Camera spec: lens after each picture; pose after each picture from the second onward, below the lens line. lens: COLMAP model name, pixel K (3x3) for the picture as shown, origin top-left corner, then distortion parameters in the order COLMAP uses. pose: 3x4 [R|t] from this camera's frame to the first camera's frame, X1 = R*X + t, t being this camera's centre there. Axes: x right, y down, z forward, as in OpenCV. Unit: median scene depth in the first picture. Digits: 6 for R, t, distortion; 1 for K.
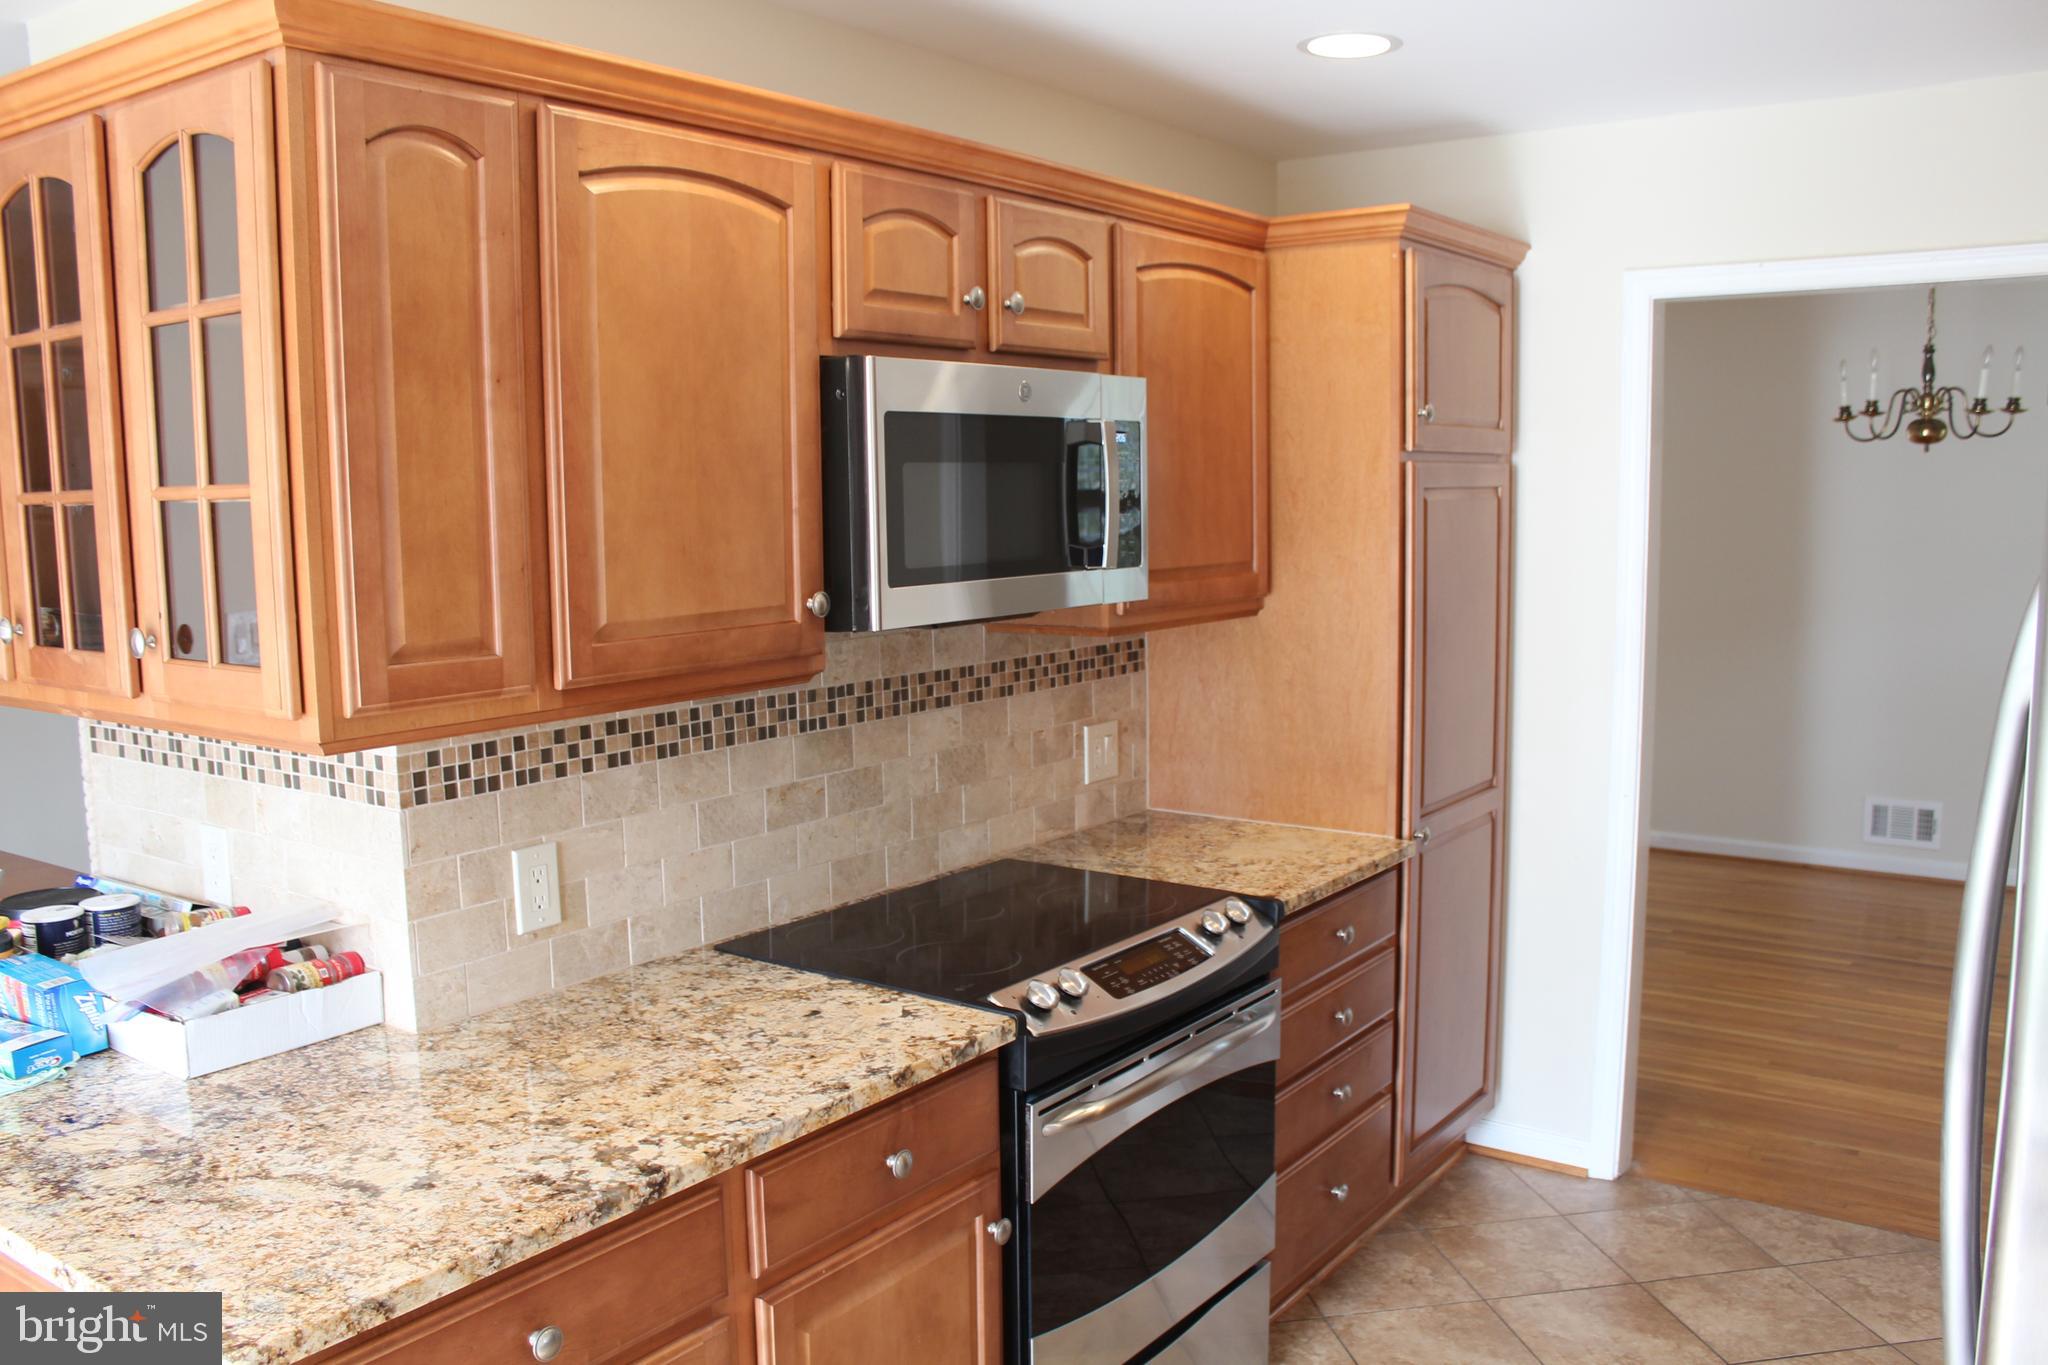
lens RADIAL K [[1717.4, 0, 1027.9], [0, 1717.4, 693.9], [0, 0, 1]] dist [-0.149583, 0.127088]
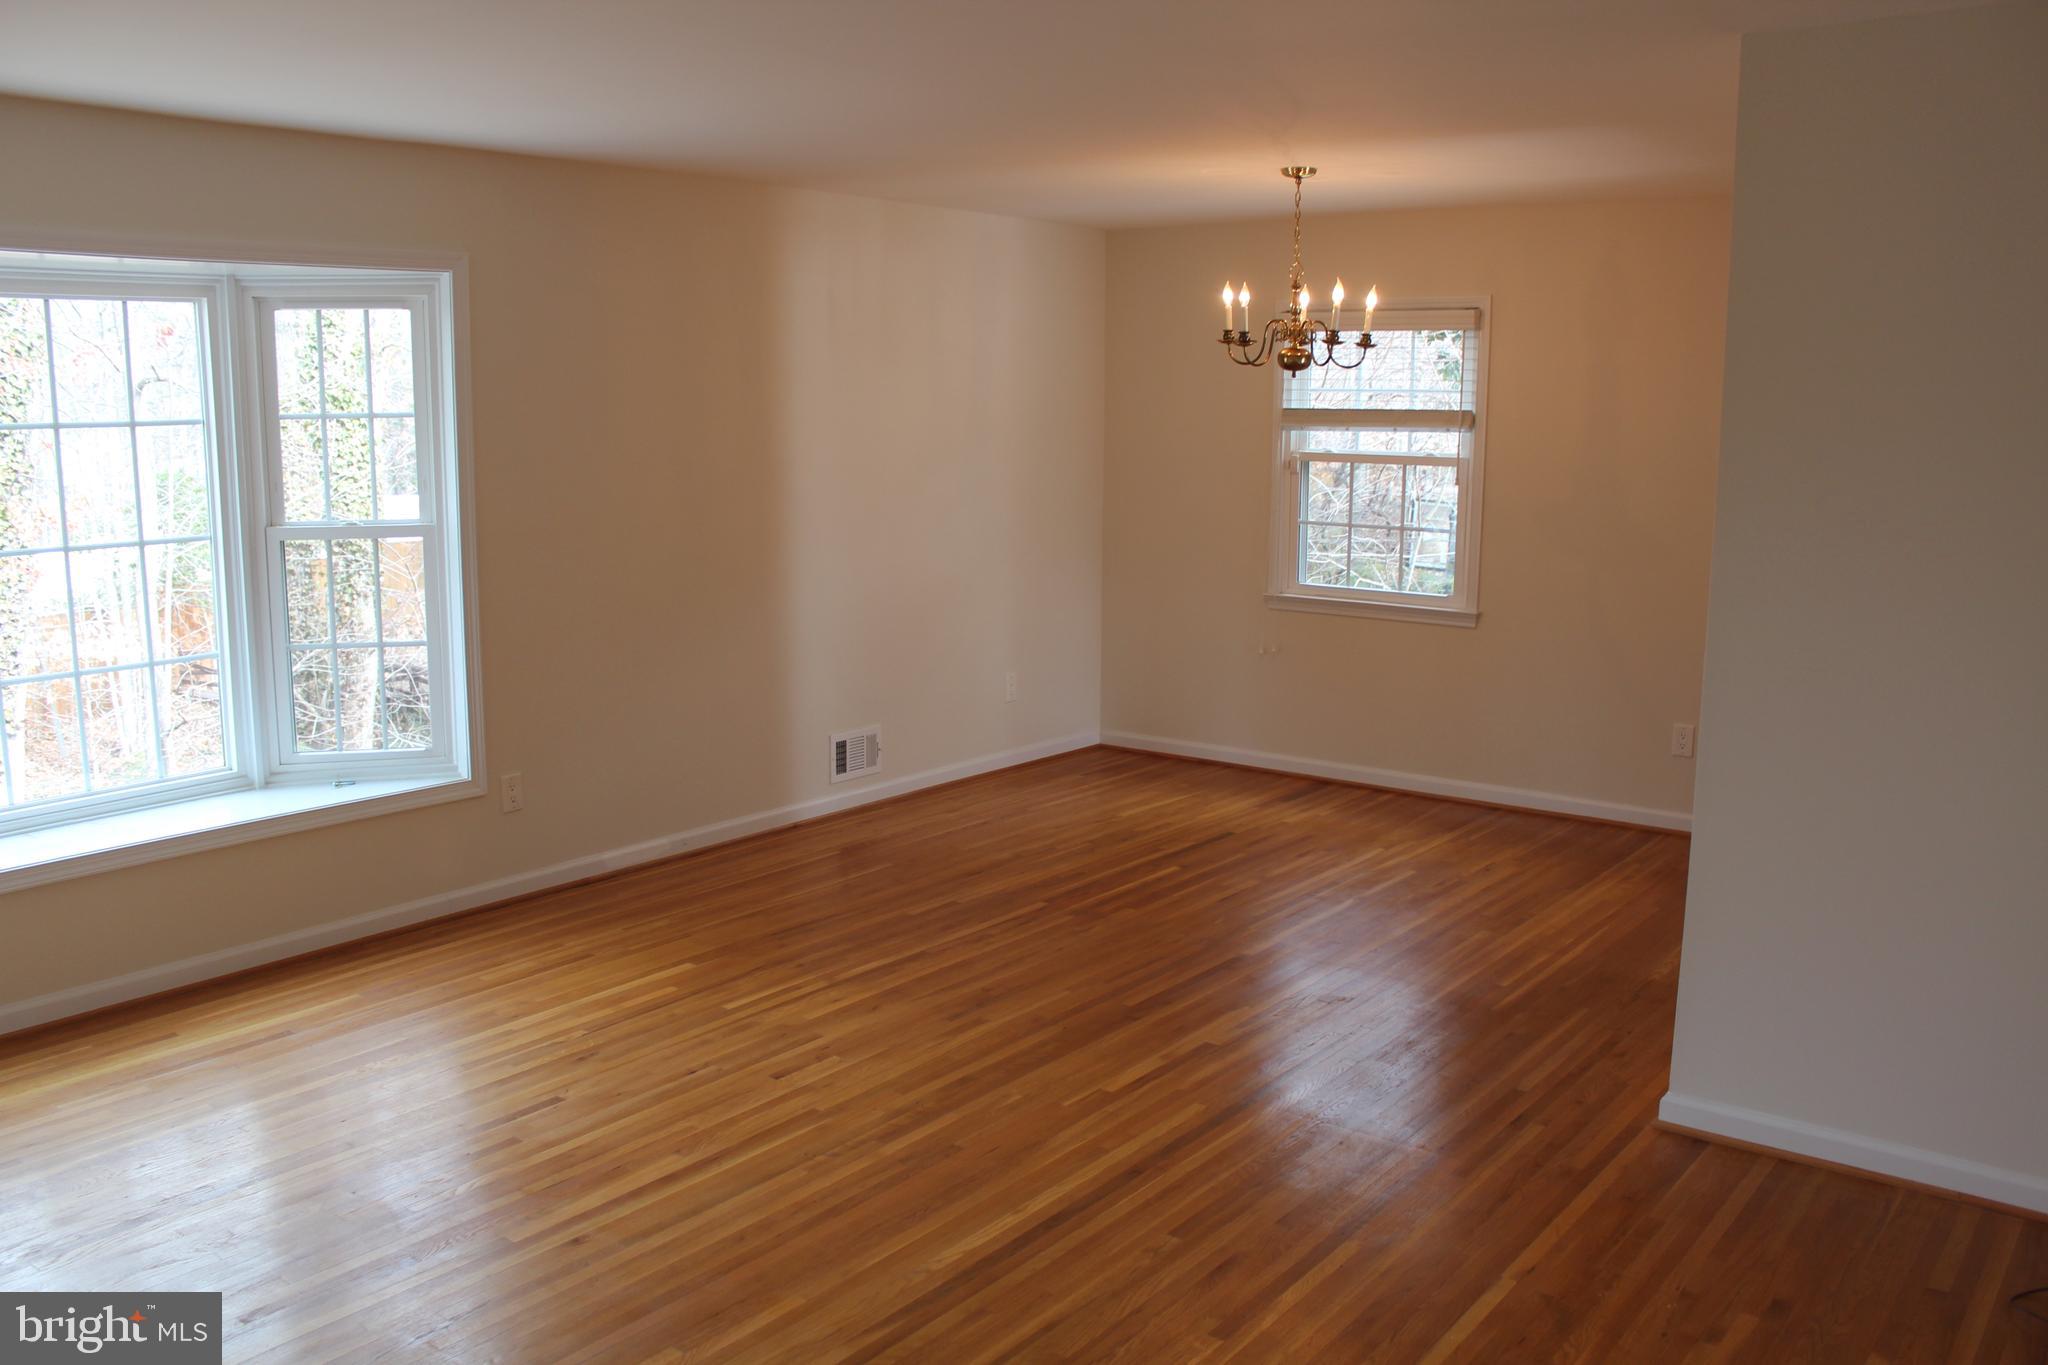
lens RADIAL K [[1717.4, 0, 1033.4], [0, 1717.4, 678.0], [0, 0, 1]] dist [-0.149583, 0.127088]
pose [[0.034522, -0.152261, 0.987737, -0.355724], [0.115702, 0.982290, 0.147377, -0.079544], [-0.992684, 0.109196, 0.051527, 0.661196]]
